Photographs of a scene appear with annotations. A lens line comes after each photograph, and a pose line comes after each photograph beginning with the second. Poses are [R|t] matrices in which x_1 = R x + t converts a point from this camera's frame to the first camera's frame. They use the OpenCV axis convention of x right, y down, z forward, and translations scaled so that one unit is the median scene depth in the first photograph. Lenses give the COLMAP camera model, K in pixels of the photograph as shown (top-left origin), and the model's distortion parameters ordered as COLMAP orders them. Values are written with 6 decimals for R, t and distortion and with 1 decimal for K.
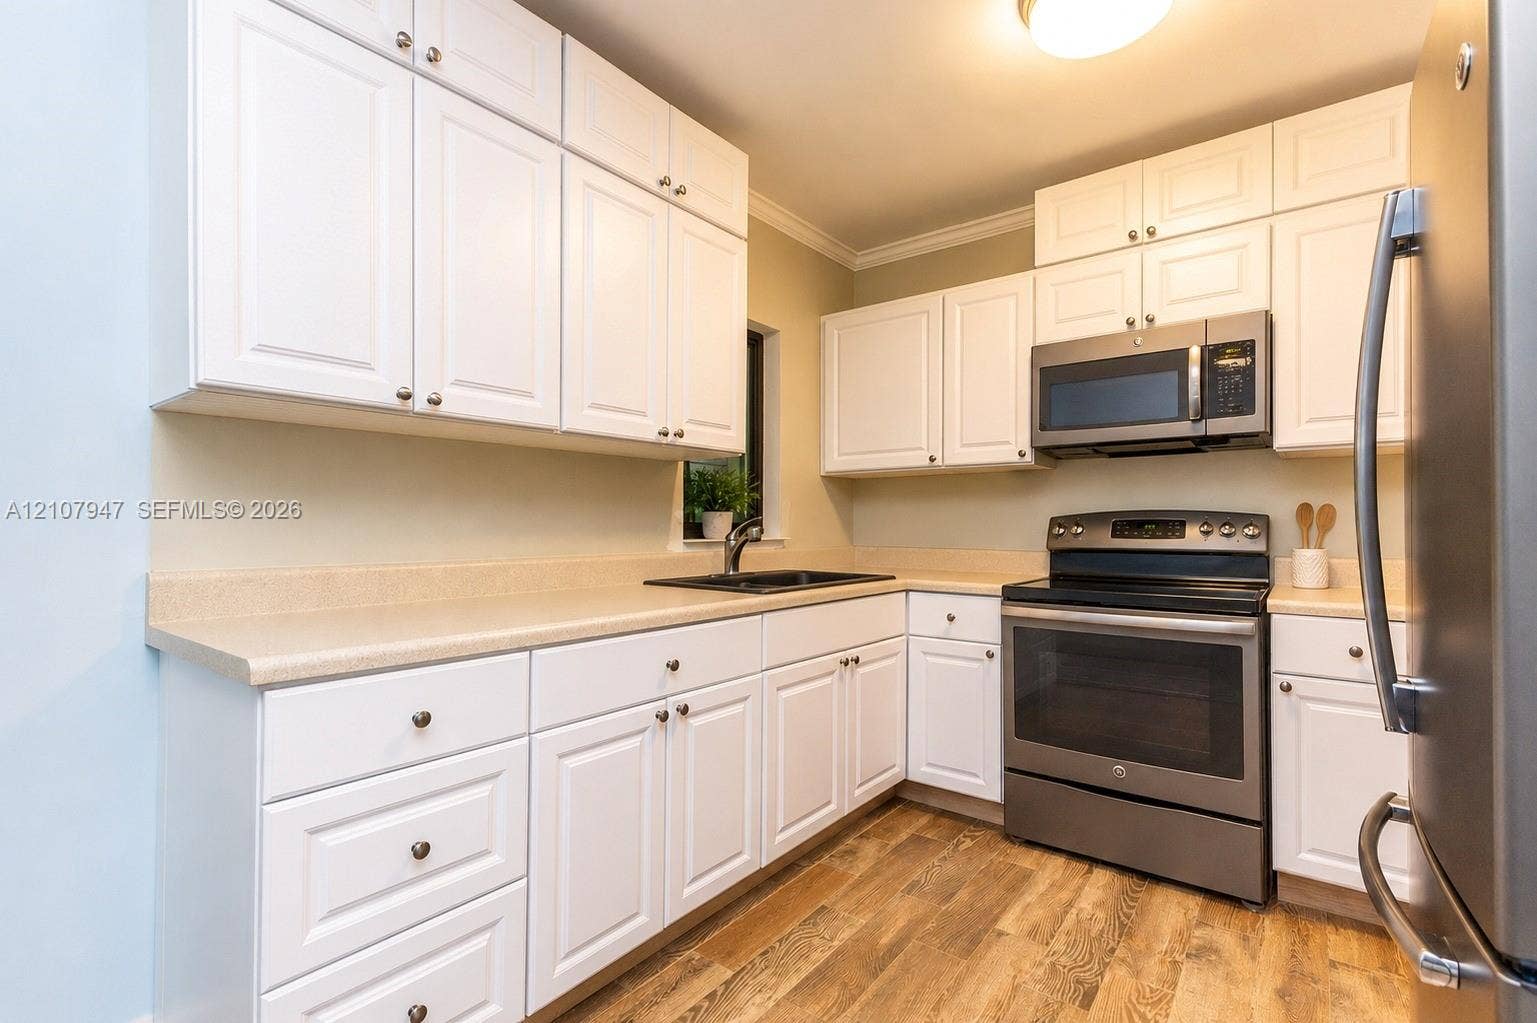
lens RADIAL K [[696.7, 0, 770.2], [0, 696.7, 508.2], [0, 0, 1]] dist [0.005770, 0.000776]
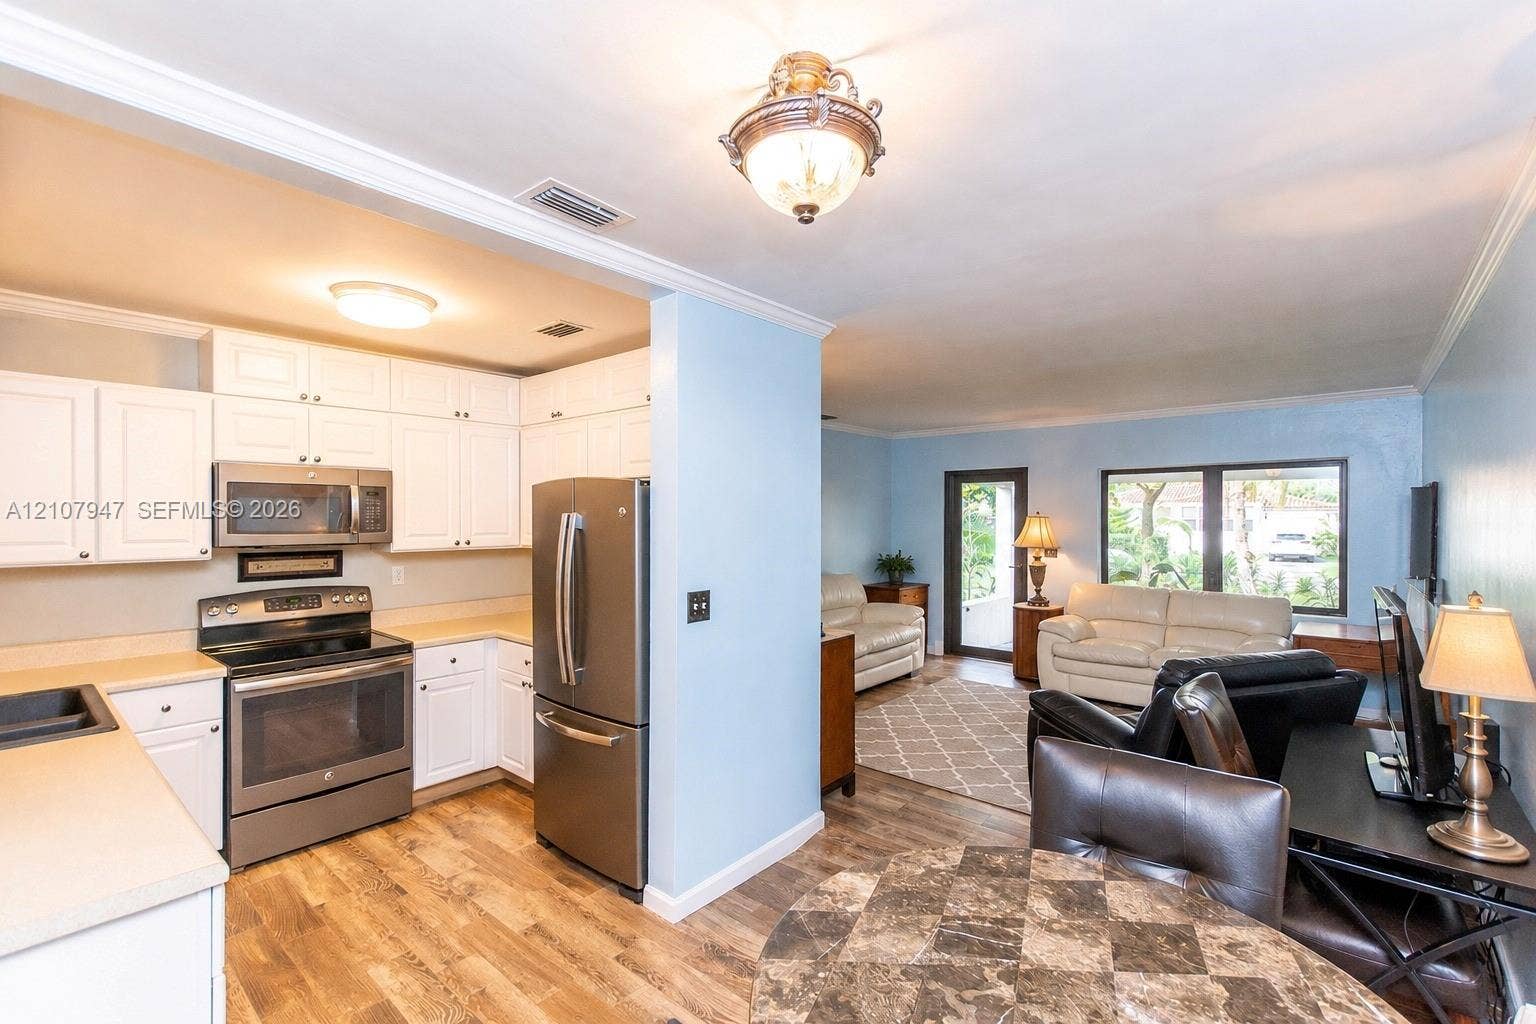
lens RADIAL K [[696.3, 0, 768.5], [0, 696.3, 516.5], [0, 0, 1]] dist [0.005770, 0.000776]
pose [[0.028674, -0.001514, 0.999588, -0.911954], [-0.011556, 0.999932, 0.001846, -0.176021], [-0.999522, -0.011604, 0.028654, 0.035129]]
